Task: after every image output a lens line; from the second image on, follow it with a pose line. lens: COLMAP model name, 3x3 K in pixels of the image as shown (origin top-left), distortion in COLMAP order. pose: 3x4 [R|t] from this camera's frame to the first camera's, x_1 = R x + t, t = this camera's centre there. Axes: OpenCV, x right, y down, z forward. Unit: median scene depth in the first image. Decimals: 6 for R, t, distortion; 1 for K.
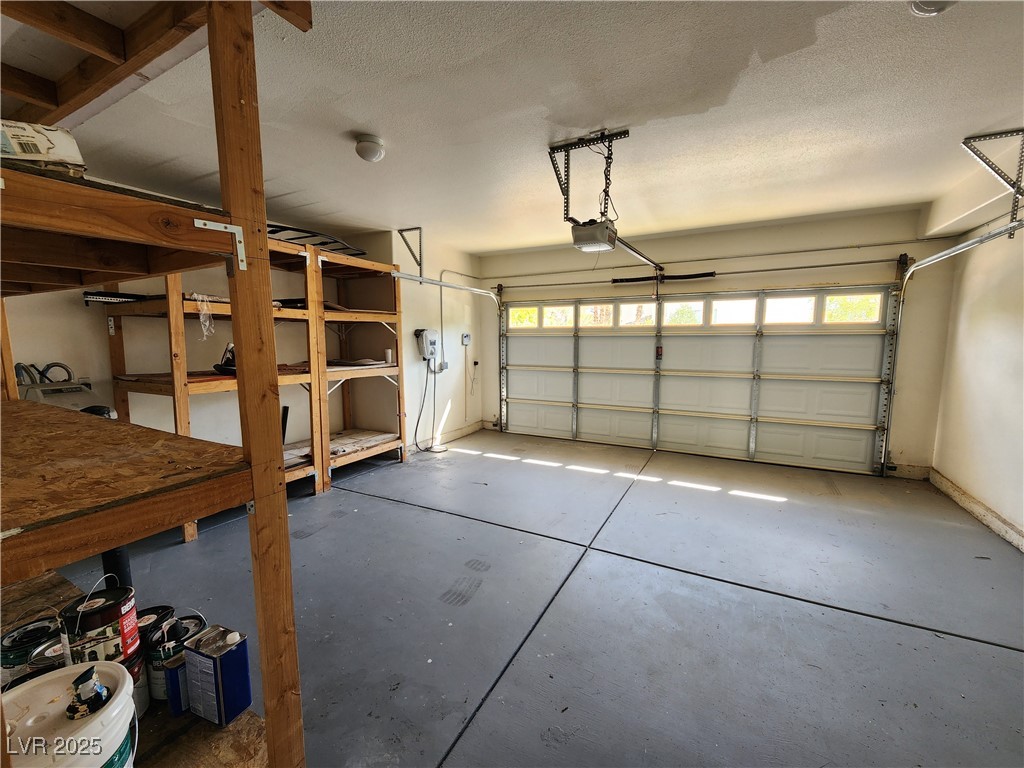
lens RADIAL K [[418.1, 0, 514.2], [0, 418.1, 385.0], [0, 0, 1]] dist [-0.000382, -0.002392]
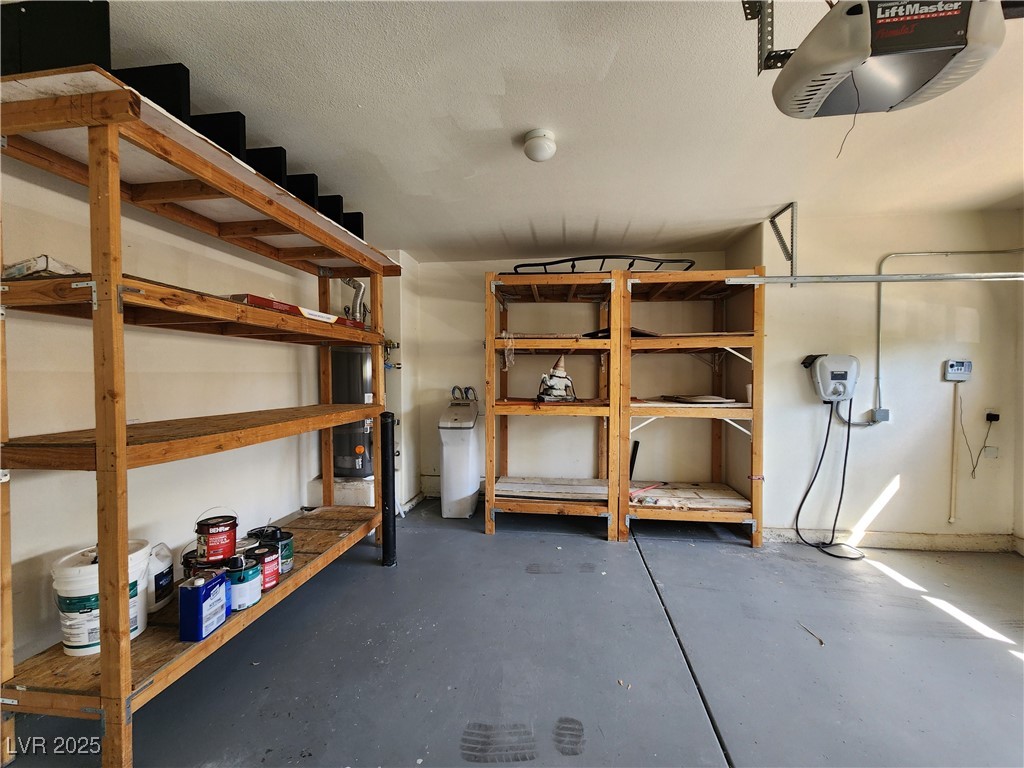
lens RADIAL K [[418.1, 0, 514.2], [0, 418.1, 385.0], [0, 0, 1]] dist [-0.000382, -0.002392]
pose [[0.346960, 0.017772, -0.937712, 0.246477], [-0.104602, 0.994316, -0.019859, -0.027514], [0.932029, 0.104977, 0.346847, 0.377482]]
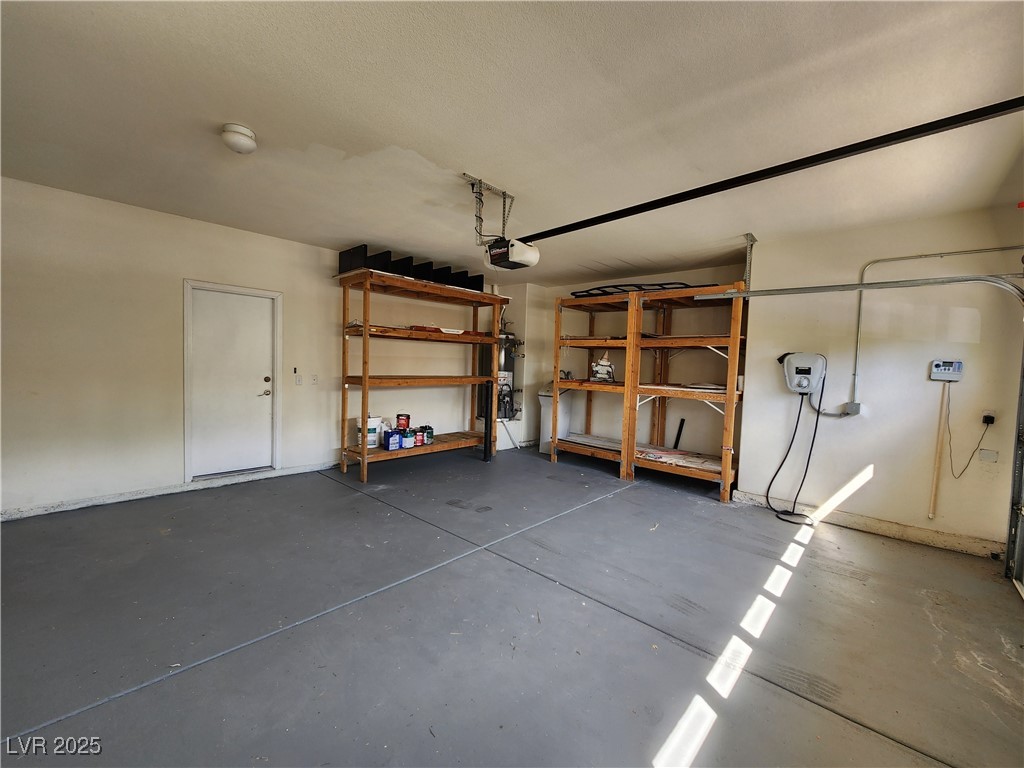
lens RADIAL K [[418.1, 0, 514.2], [0, 418.1, 385.0], [0, 0, 1]] dist [-0.000382, -0.002392]
pose [[-0.249099, 0.043566, -0.967498, 0.717336], [-0.141750, 0.986589, 0.080922, -0.072109], [0.958048, 0.157301, -0.239583, 0.779160]]
